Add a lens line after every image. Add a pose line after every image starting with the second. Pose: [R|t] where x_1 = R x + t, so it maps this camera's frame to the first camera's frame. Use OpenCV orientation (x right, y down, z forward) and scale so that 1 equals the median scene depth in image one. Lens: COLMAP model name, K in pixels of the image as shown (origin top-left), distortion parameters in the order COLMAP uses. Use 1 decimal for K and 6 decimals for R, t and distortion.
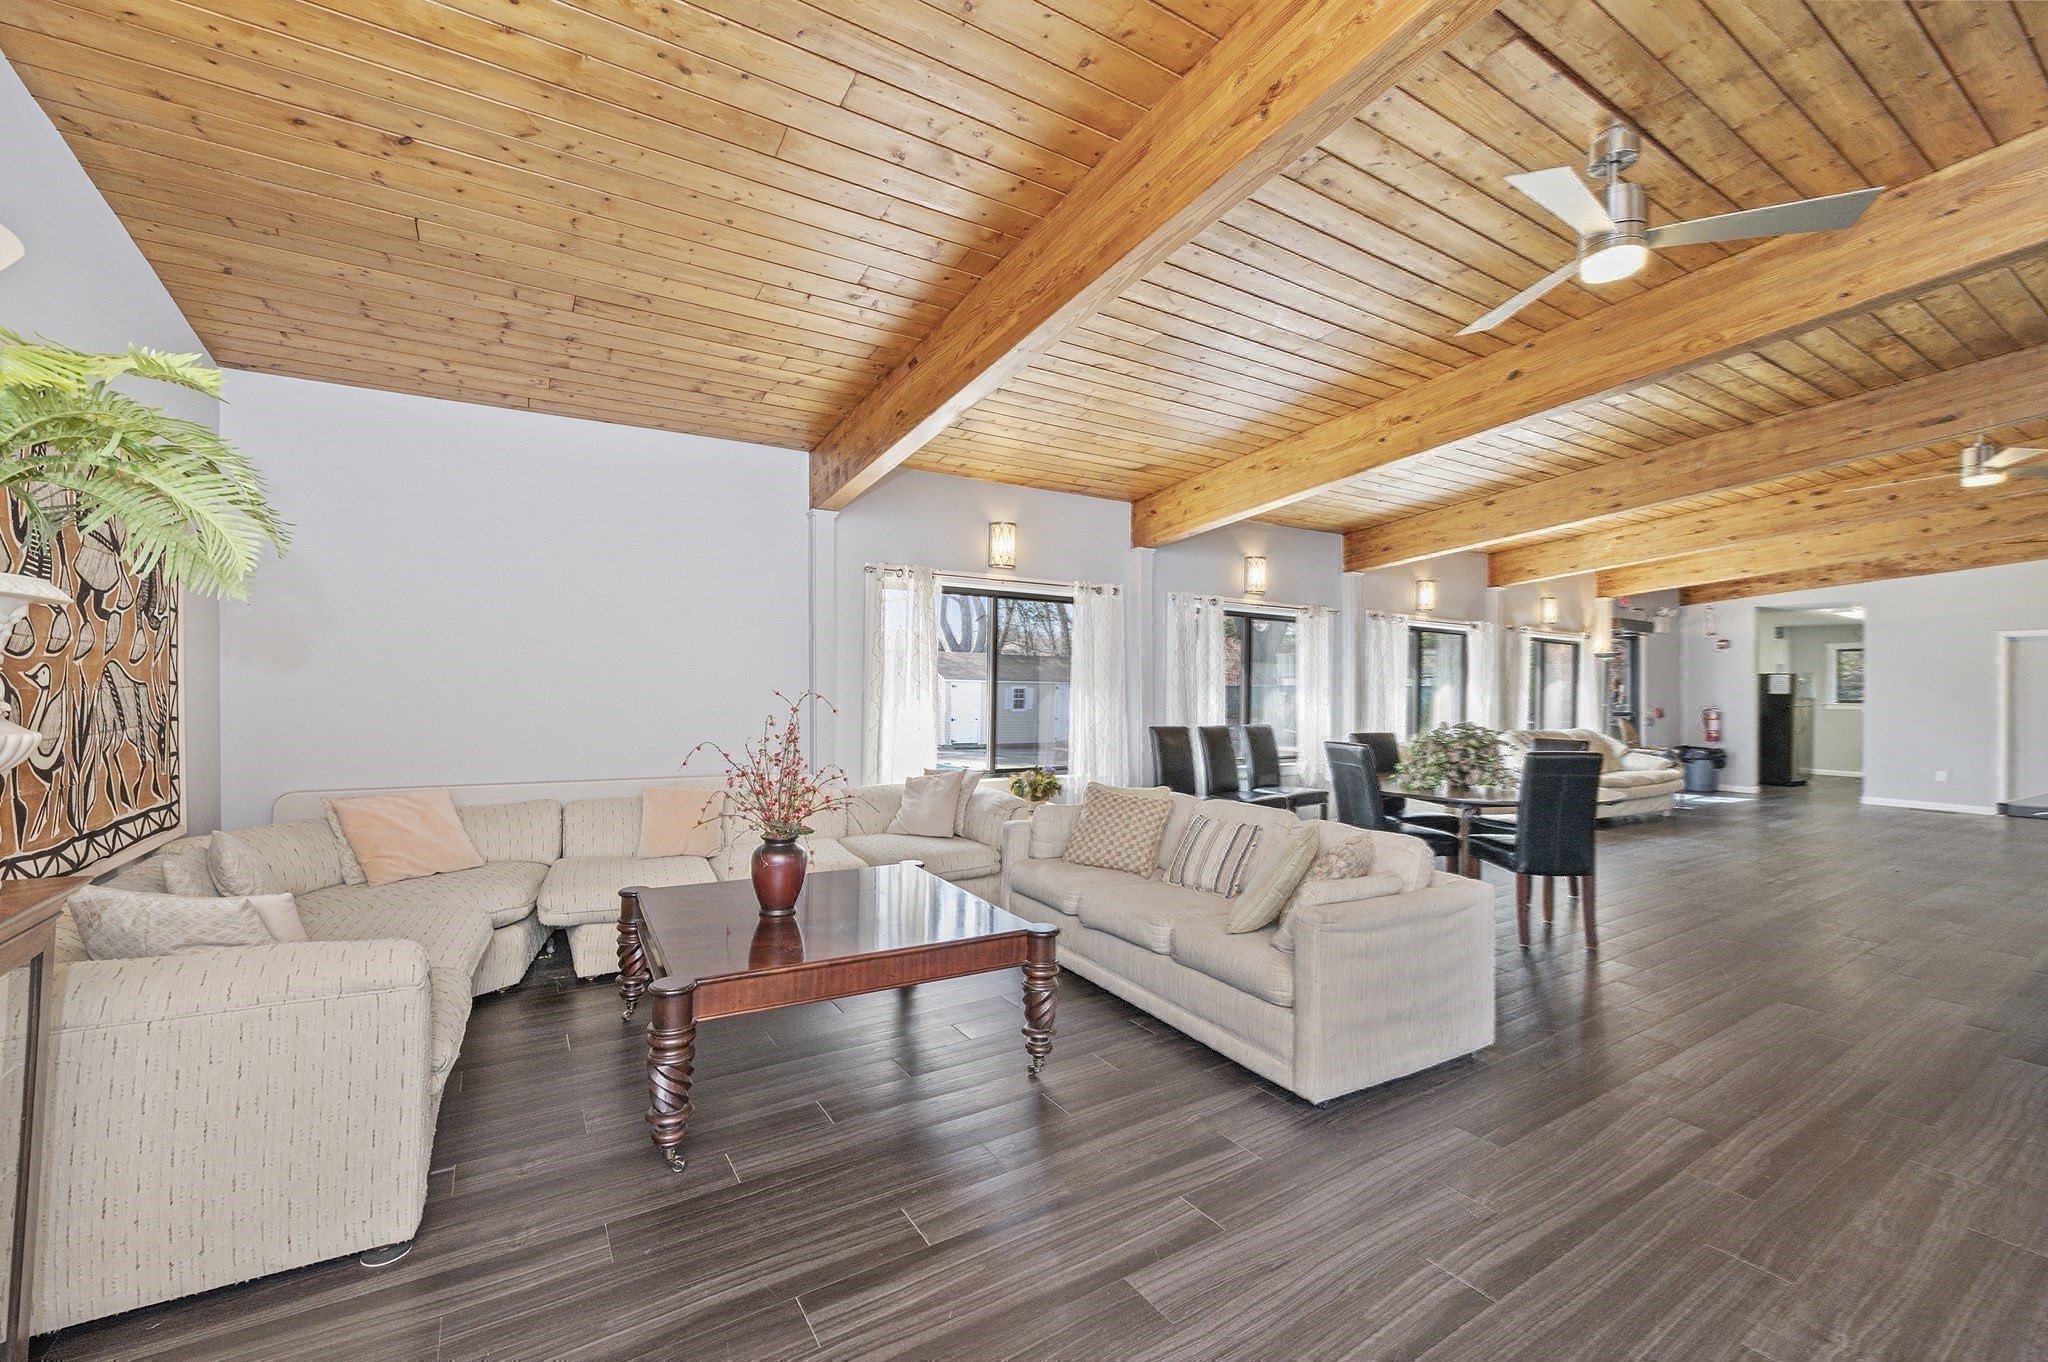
lens RADIAL K [[822.8, 0, 1024.0], [0, 822.8, 681.0], [0, 0, 1]] dist [0.000359, 0.000321]
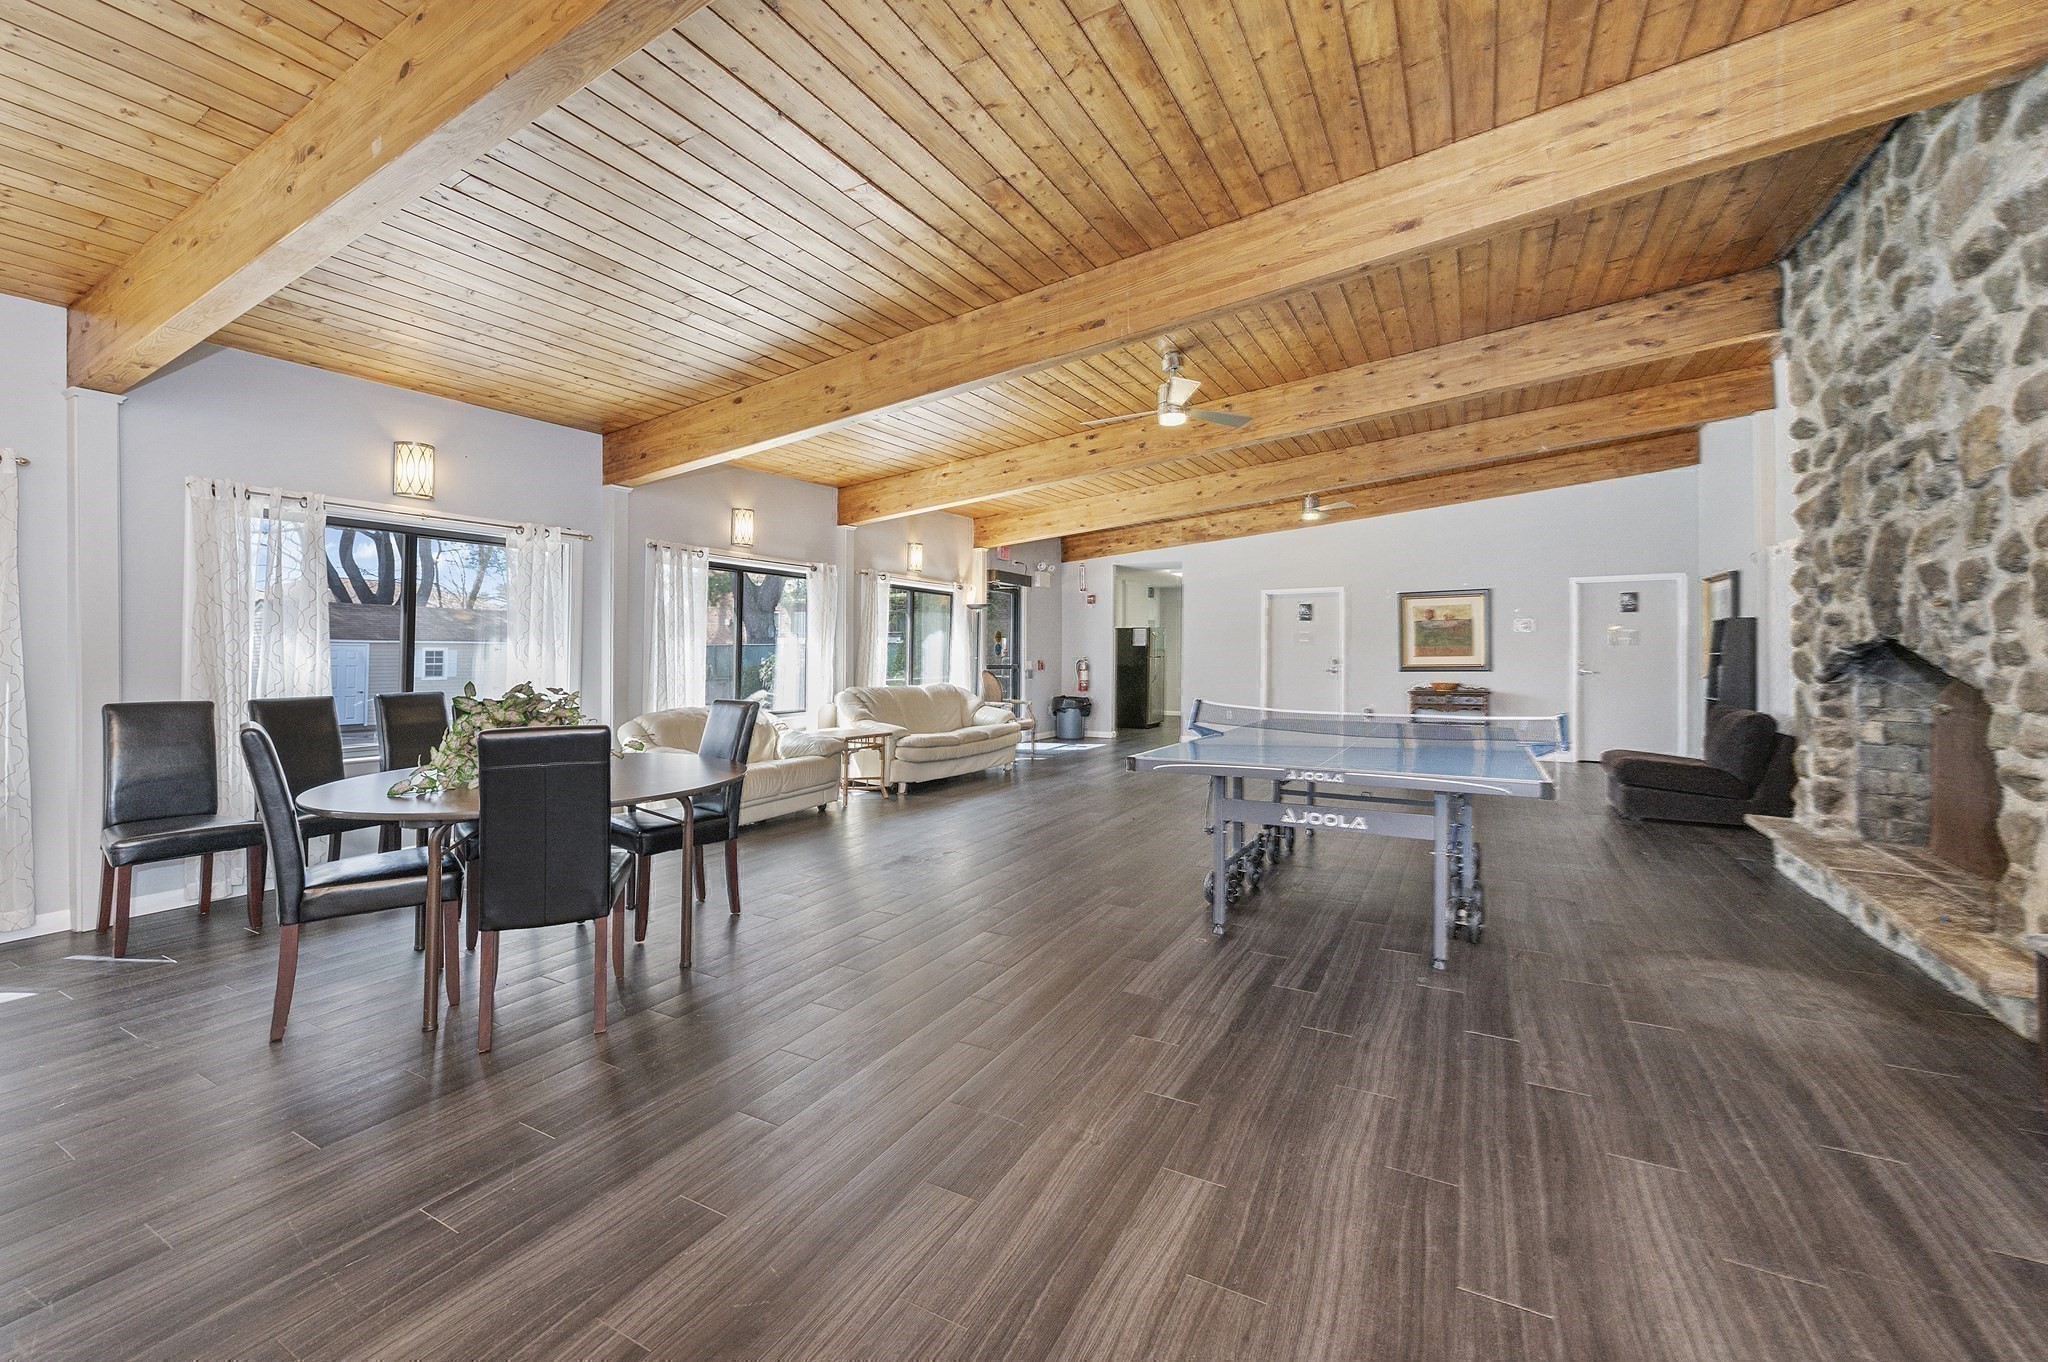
lens RADIAL K [[812.0, 0, 1019.9], [0, 812.0, 644.6], [0, 0, 1]] dist [0.000225, 0.000009]
pose [[0.880620, -0.007395, 0.473766, 0.291284], [0.007456, 0.999971, 0.001748, 0.012275], [-0.473765, 0.001993, 0.880649, 0.125947]]
